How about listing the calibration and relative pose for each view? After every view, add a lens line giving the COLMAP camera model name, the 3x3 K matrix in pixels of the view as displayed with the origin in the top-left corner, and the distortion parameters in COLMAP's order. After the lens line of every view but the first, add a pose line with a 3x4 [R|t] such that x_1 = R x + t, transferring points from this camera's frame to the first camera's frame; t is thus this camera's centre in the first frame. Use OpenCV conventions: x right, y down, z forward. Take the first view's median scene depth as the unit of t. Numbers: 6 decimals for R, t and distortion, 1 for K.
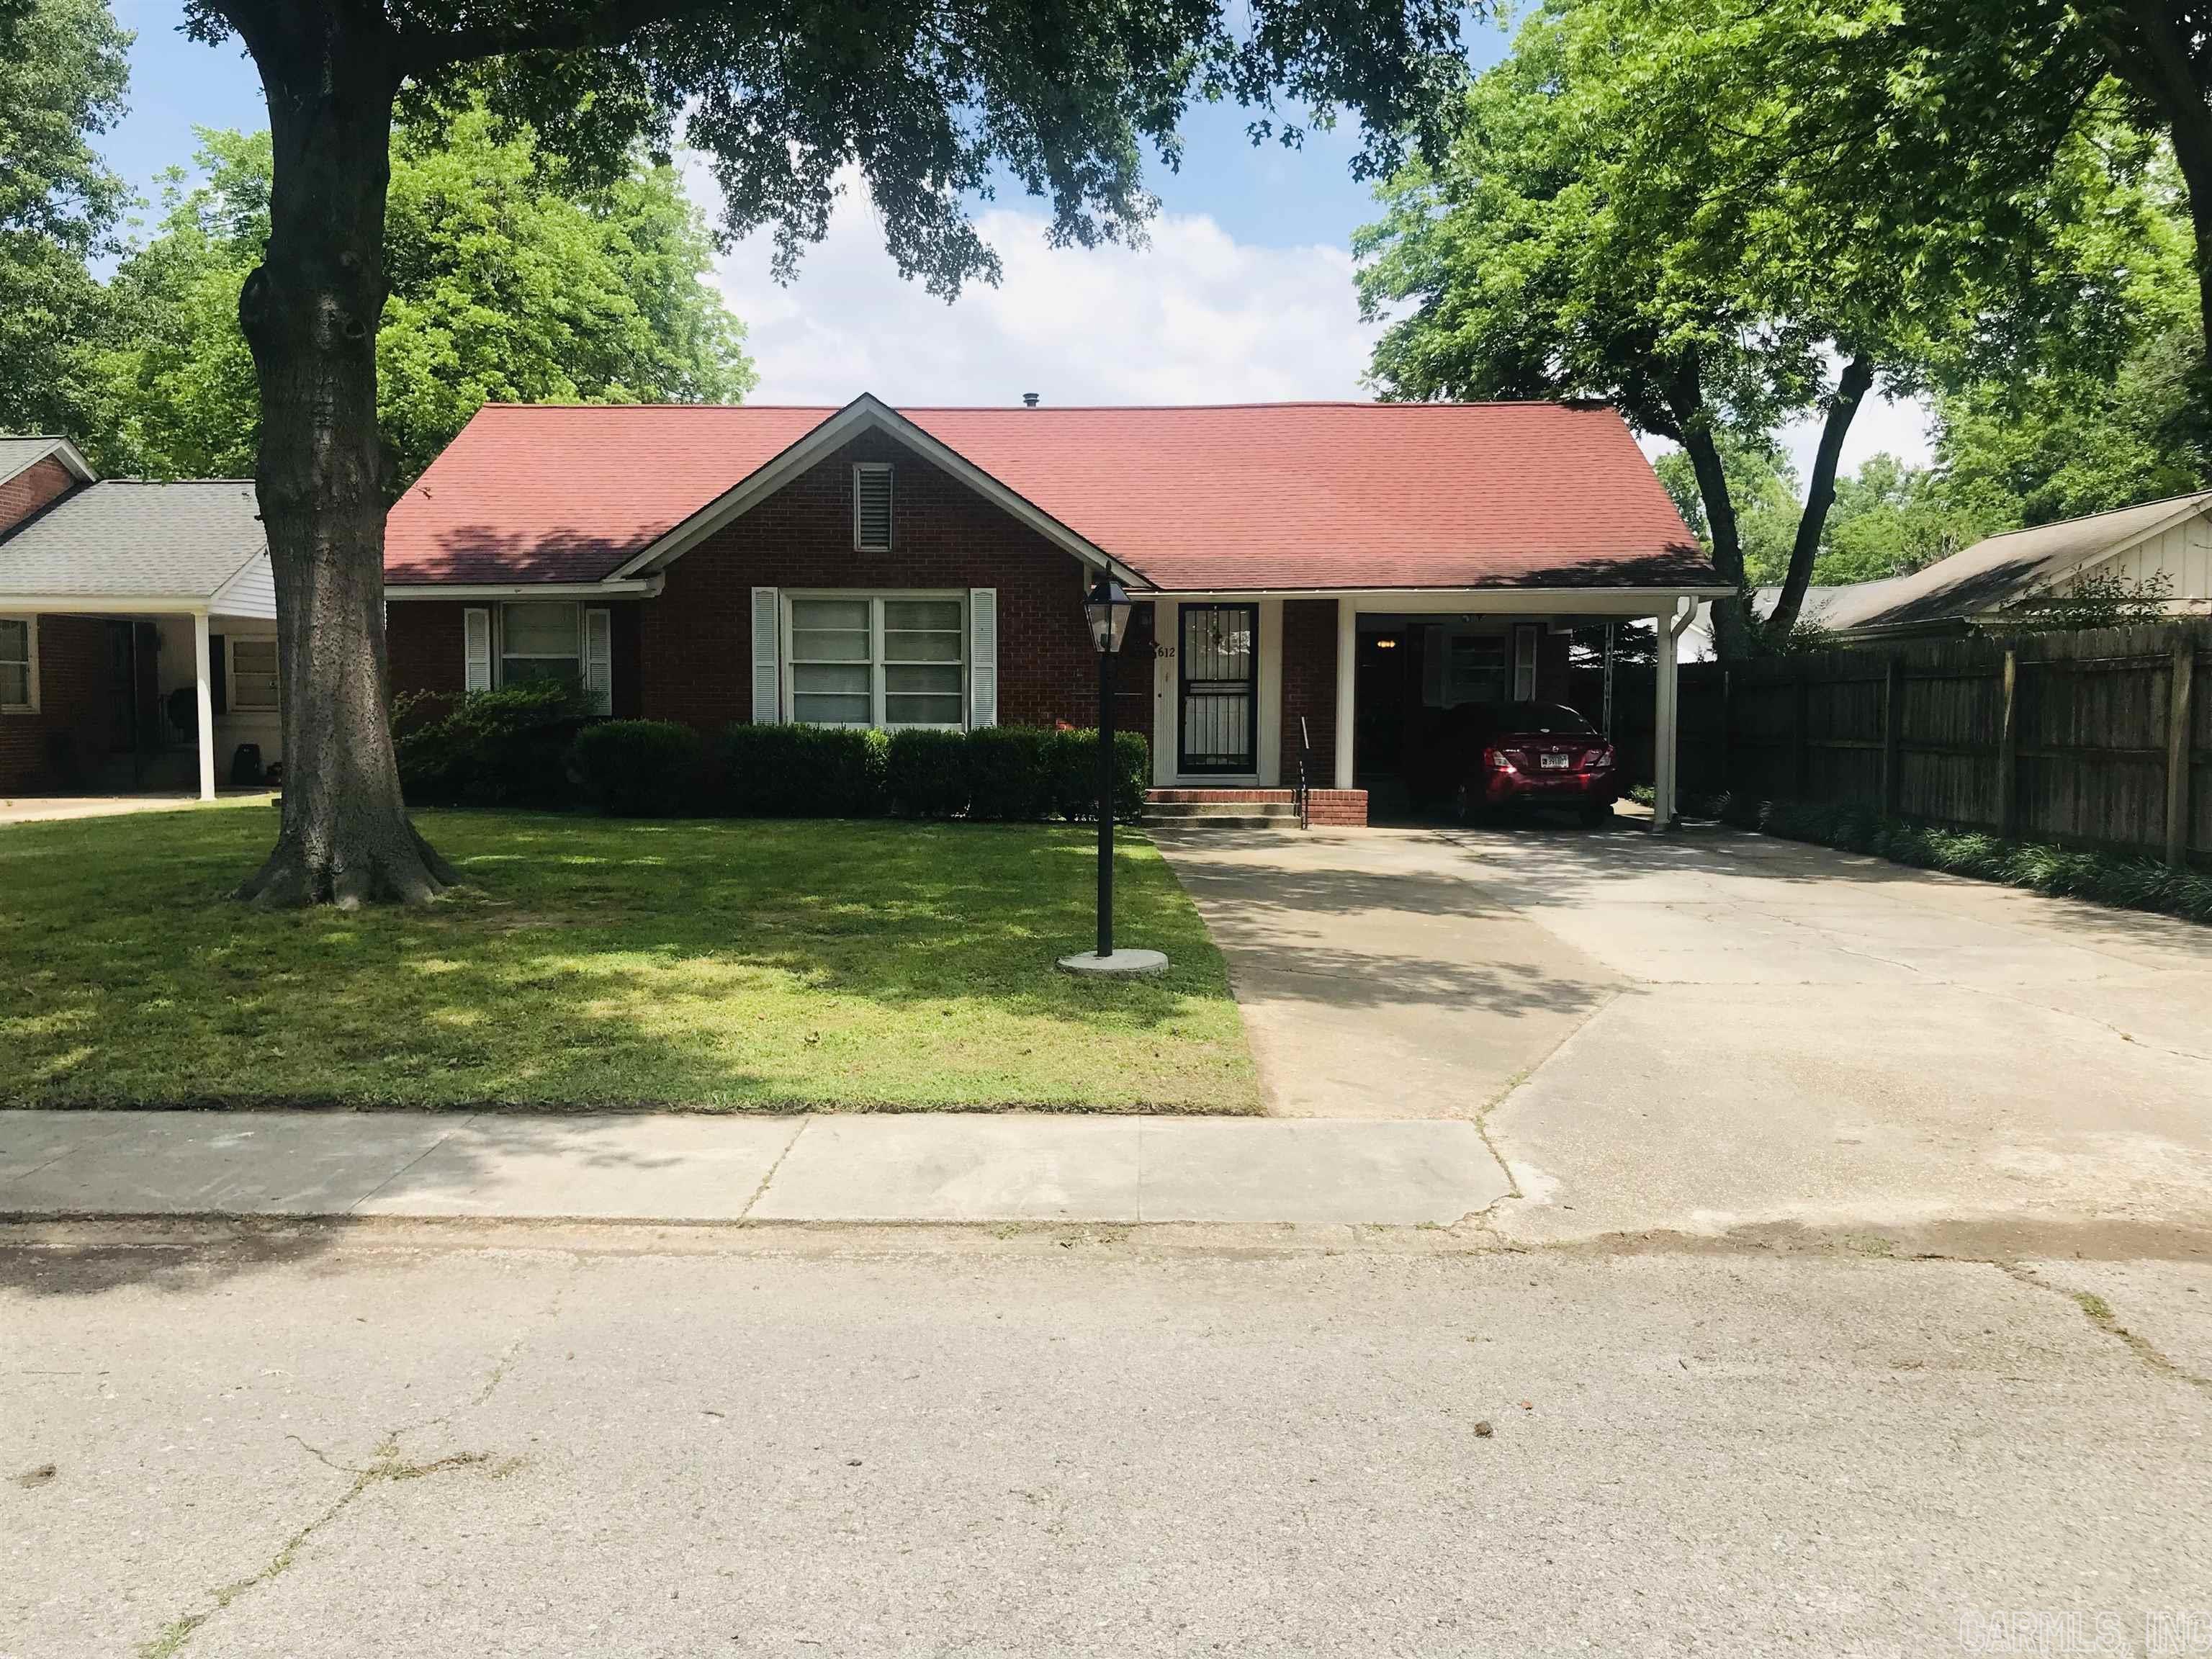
lens RADIAL K [[1845.6, 0, 1094.4], [0, 1845.6, 814.8], [0, 0, 1]] dist [0.024781, -0.008169]
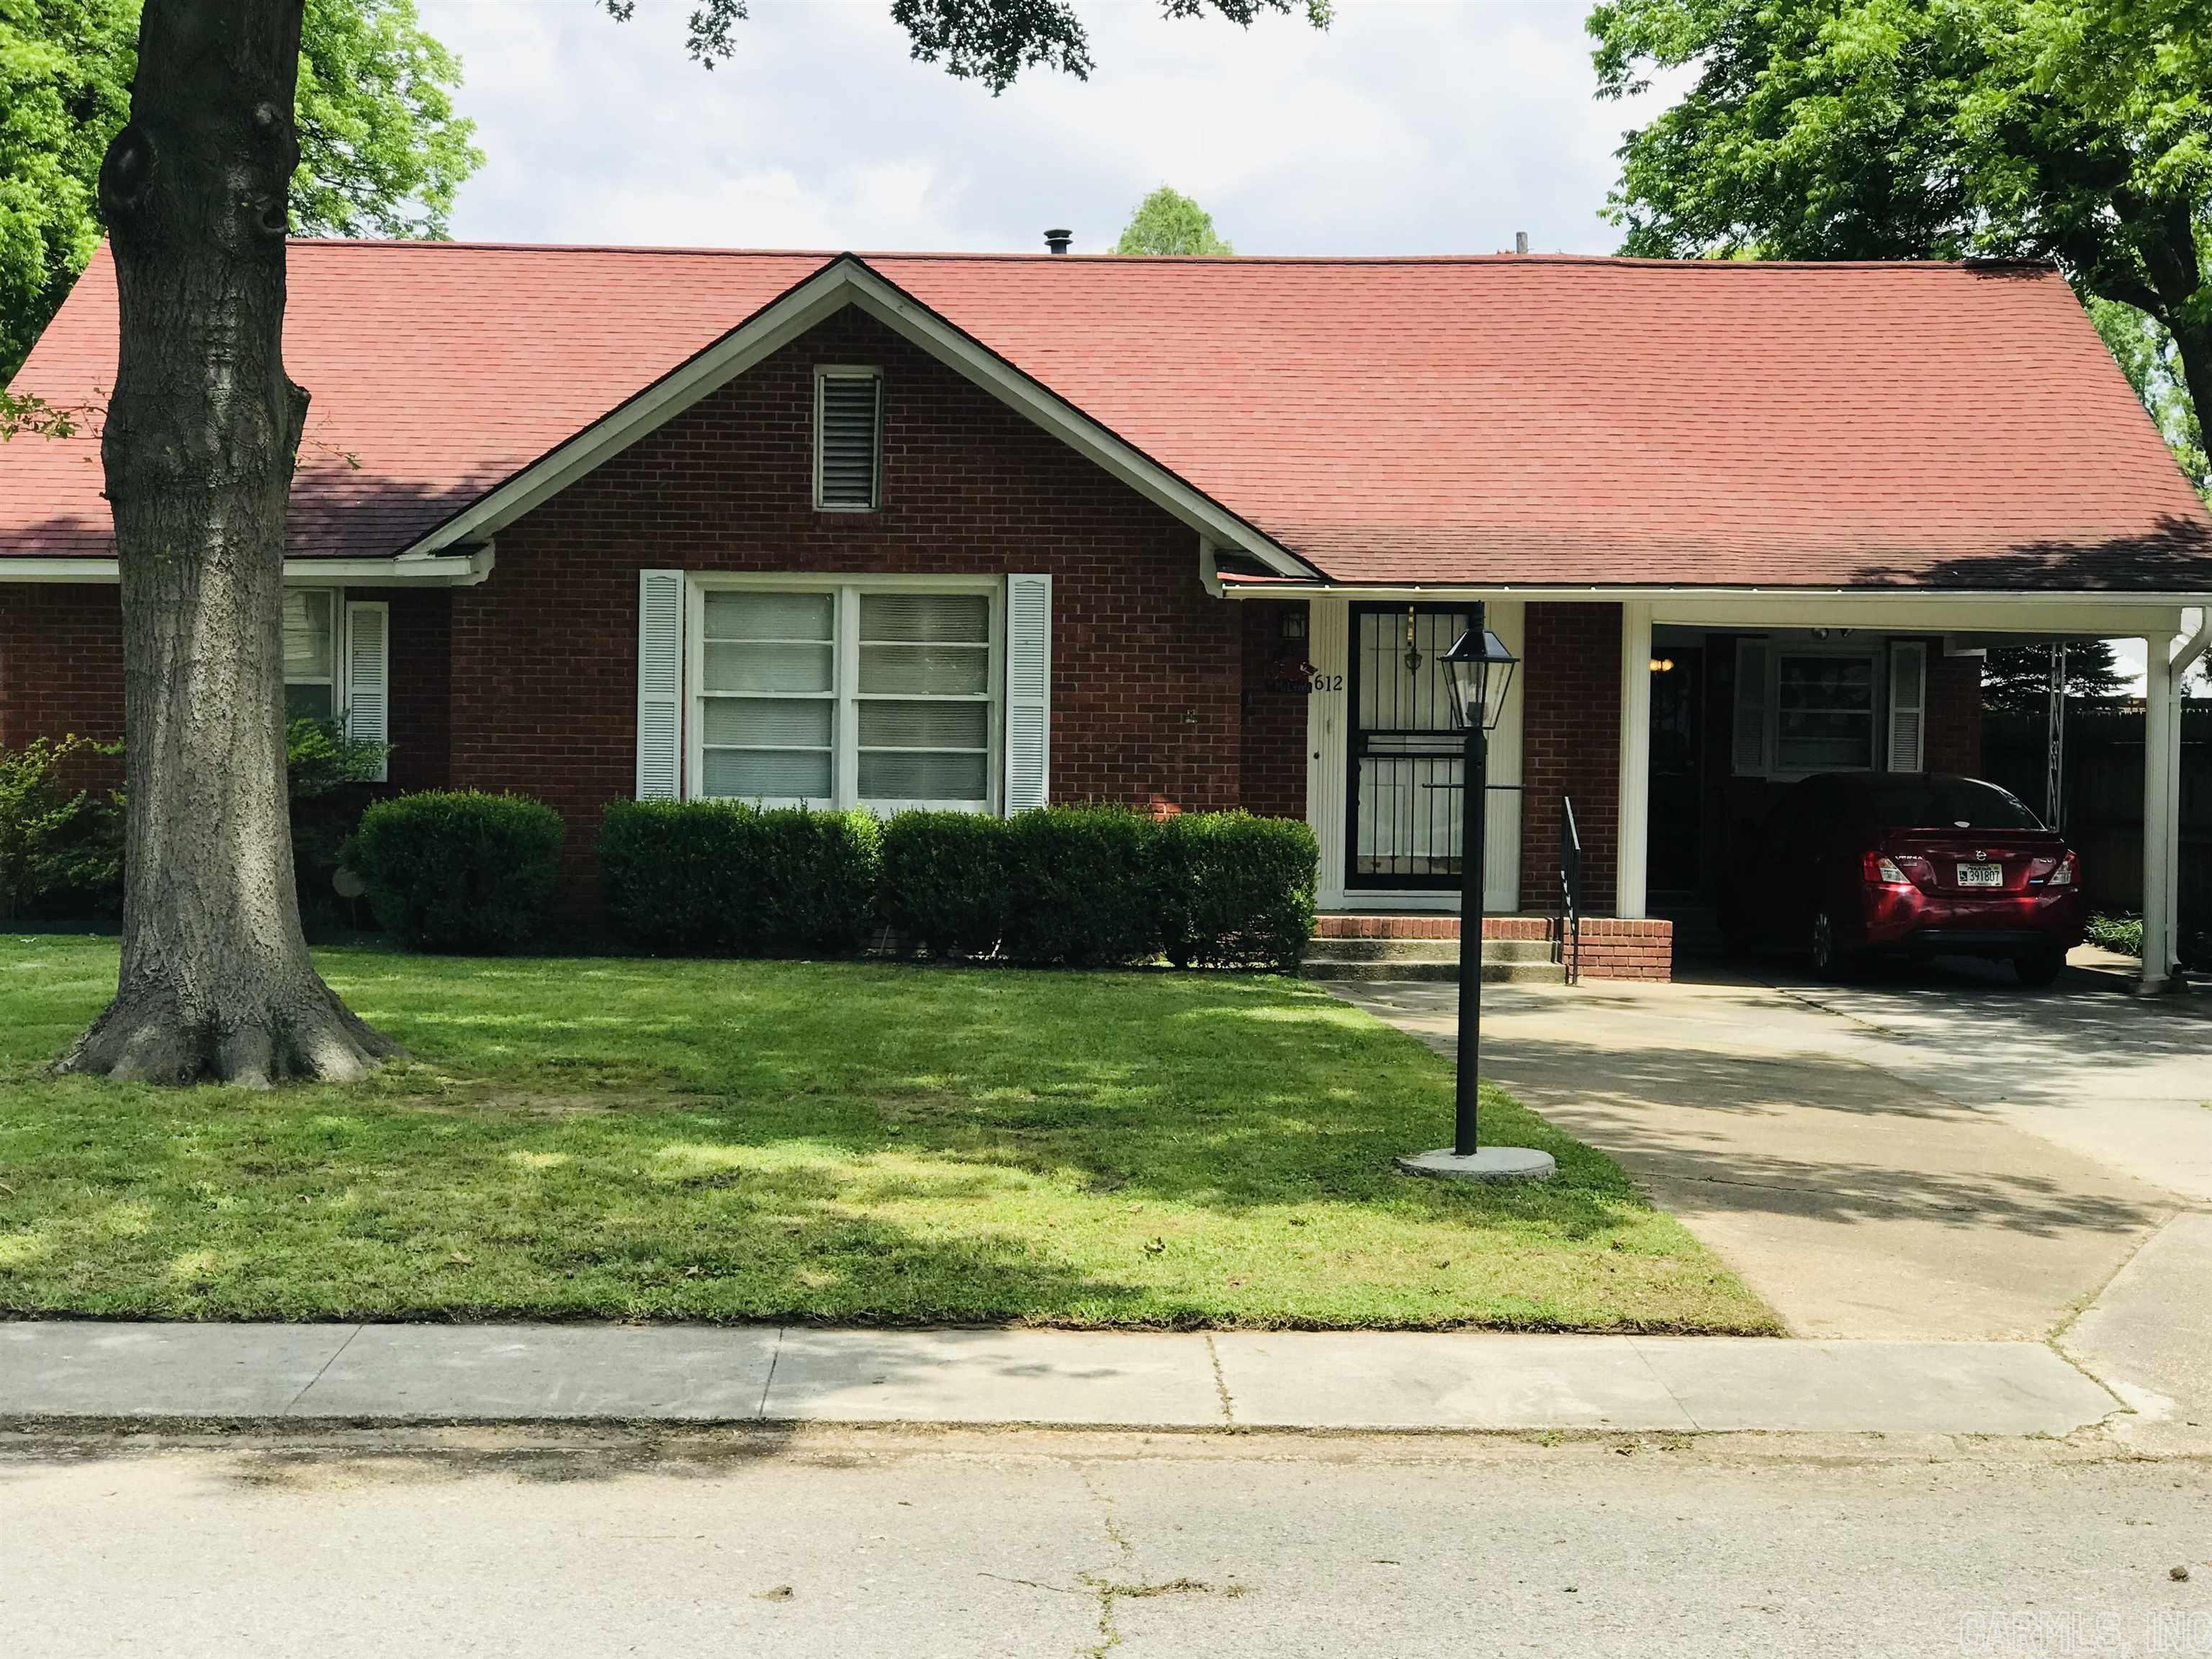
lens RADIAL K [[3603.9, 0, 1111.1], [0, 3603.9, 825.9], [0, 0, 1]] dist [0.038826, 0.000000]
pose [[0.999242, 0.010779, 0.037403, -0.078535], [-0.009374, 0.999251, -0.037549, 0.001569], [-0.037780, 0.037170, 0.998595, -0.166968]]
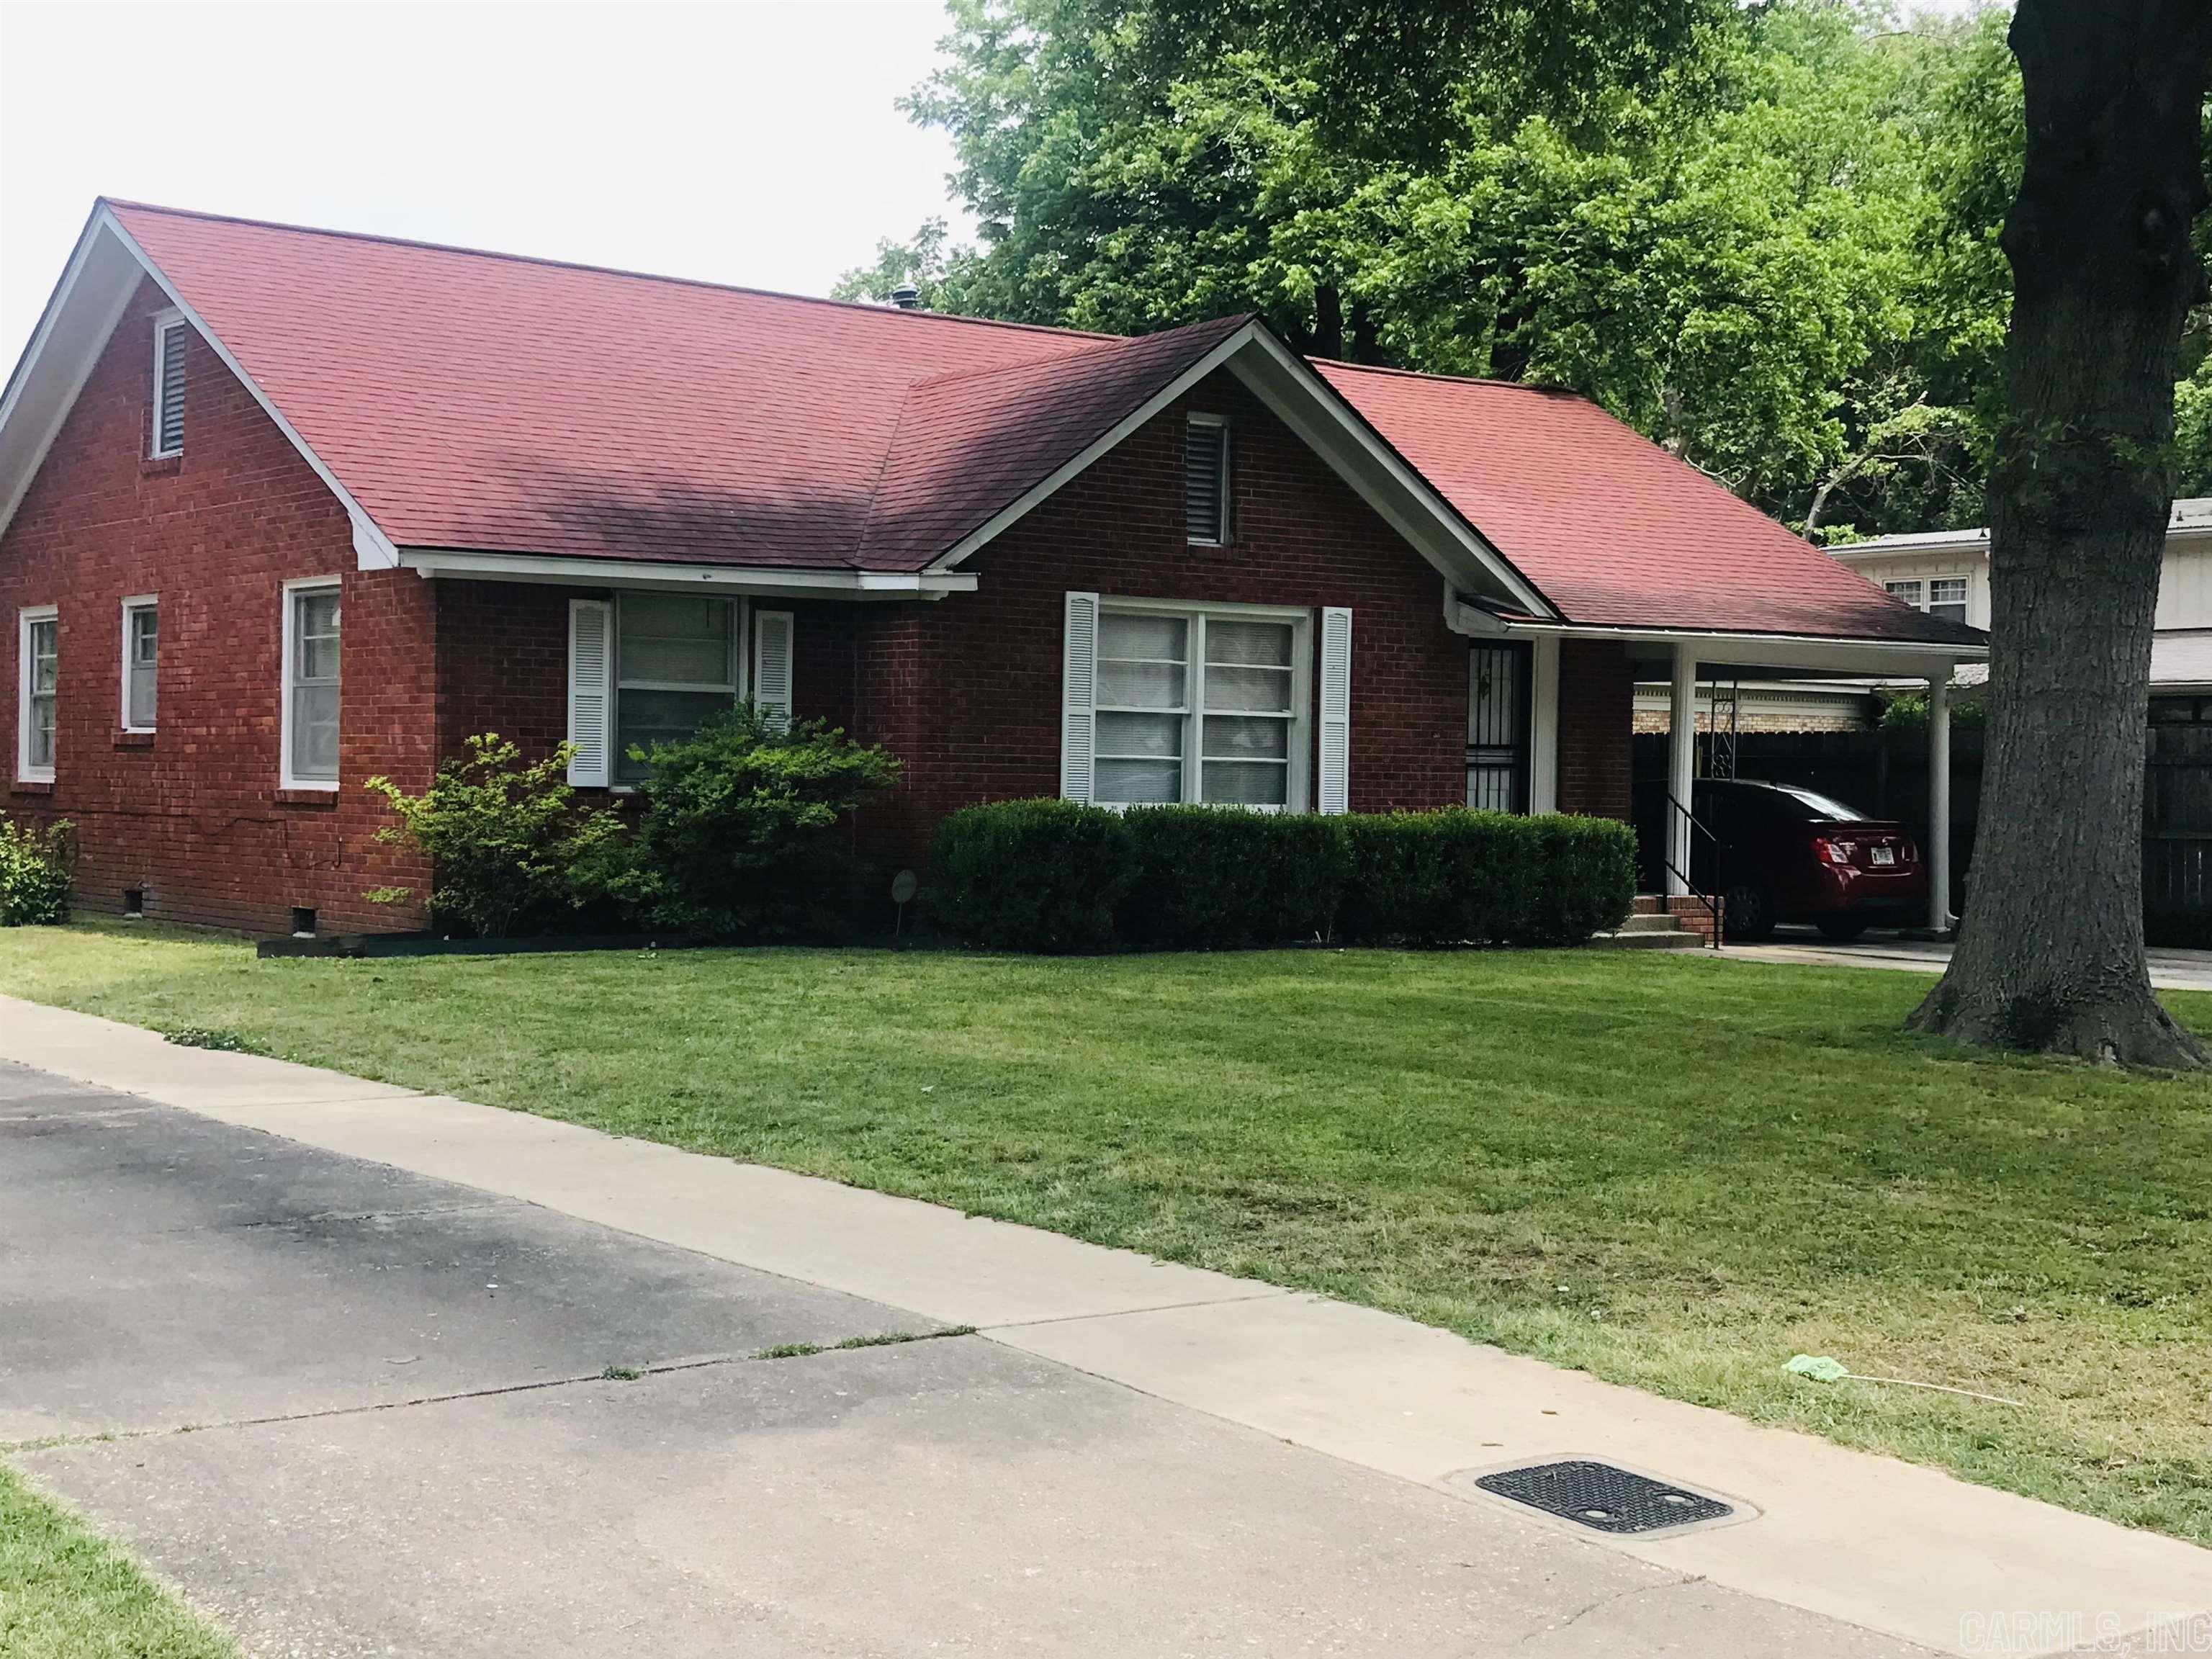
lens RADIAL K [[3007.5, 0, 1108.8], [0, 3007.5, 830.8], [0, 0, 1]] dist [0.030825, 0.000000]
pose [[0.775194, -0.000364, 0.631723, -0.852284], [0.022965, 0.999355, -0.027605, -0.011758], [-0.631306, 0.035906, 0.774702, 0.193560]]
